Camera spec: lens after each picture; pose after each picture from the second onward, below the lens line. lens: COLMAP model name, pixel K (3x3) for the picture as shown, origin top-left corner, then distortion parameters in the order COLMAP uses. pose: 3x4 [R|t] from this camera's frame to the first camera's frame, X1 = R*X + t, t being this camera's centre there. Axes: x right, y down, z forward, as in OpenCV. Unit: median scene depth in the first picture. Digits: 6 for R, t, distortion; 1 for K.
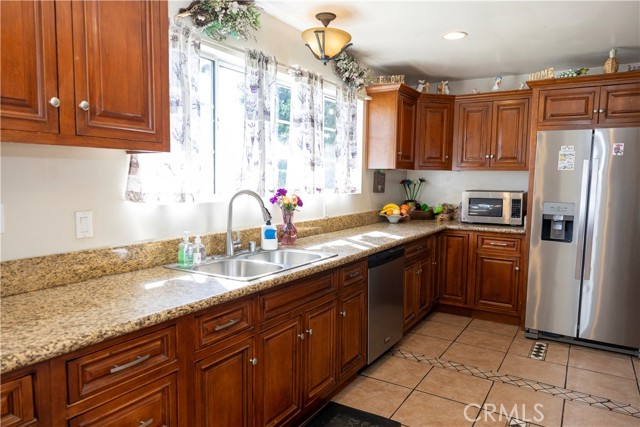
lens RADIAL K [[425.1, 0, 318.0], [0, 425.1, 213.9], [0, 0, 1]] dist [-0.004332, 0.002136]
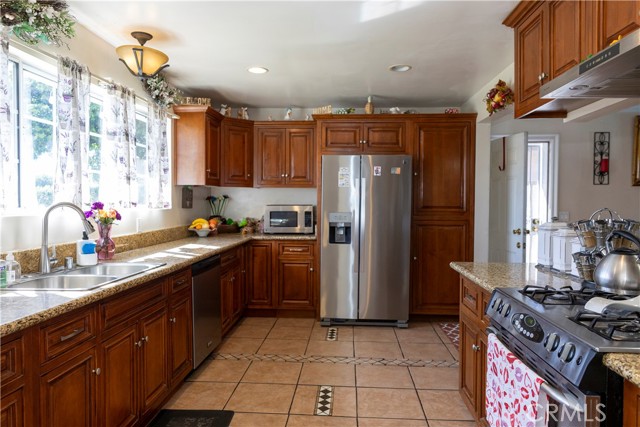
lens RADIAL K [[425.1, 0, 317.2], [0, 425.1, 214.3], [0, 0, 1]] dist [-0.004332, 0.002136]
pose [[0.880879, -0.022618, 0.472801, -0.097598], [0.046030, 0.998217, -0.038006, 0.026595], [-0.471098, 0.055242, 0.880349, -0.081560]]
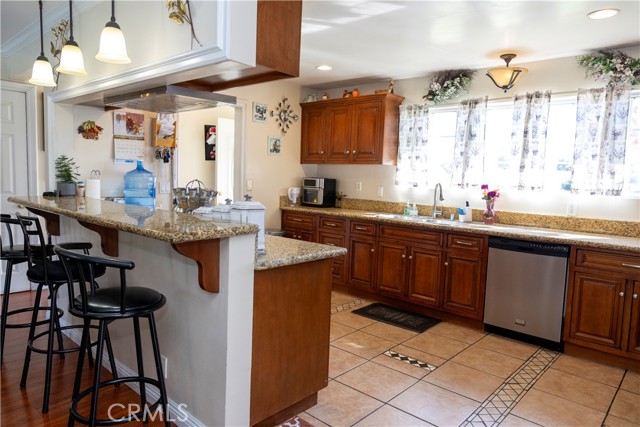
lens RADIAL K [[425.1, 0, 320.5], [0, 425.1, 214.1], [0, 0, 1]] dist [-0.004332, 0.002136]
pose [[-0.167633, 0.076843, -0.982850, 1.371848], [-0.114182, 0.988735, 0.096778, -0.033800], [0.979215, 0.128446, -0.156970, 0.651245]]
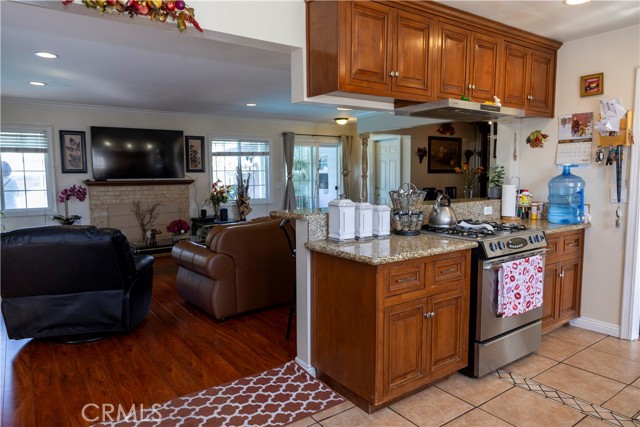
lens RADIAL K [[425.1, 0, 319.3], [0, 425.1, 214.9], [0, 0, 1]] dist [-0.004332, 0.002136]
pose [[-0.929074, -0.033647, 0.368361, 0.396505], [0.033225, 0.984237, 0.173703, -0.098437], [-0.368399, 0.173622, -0.913311, 1.260592]]
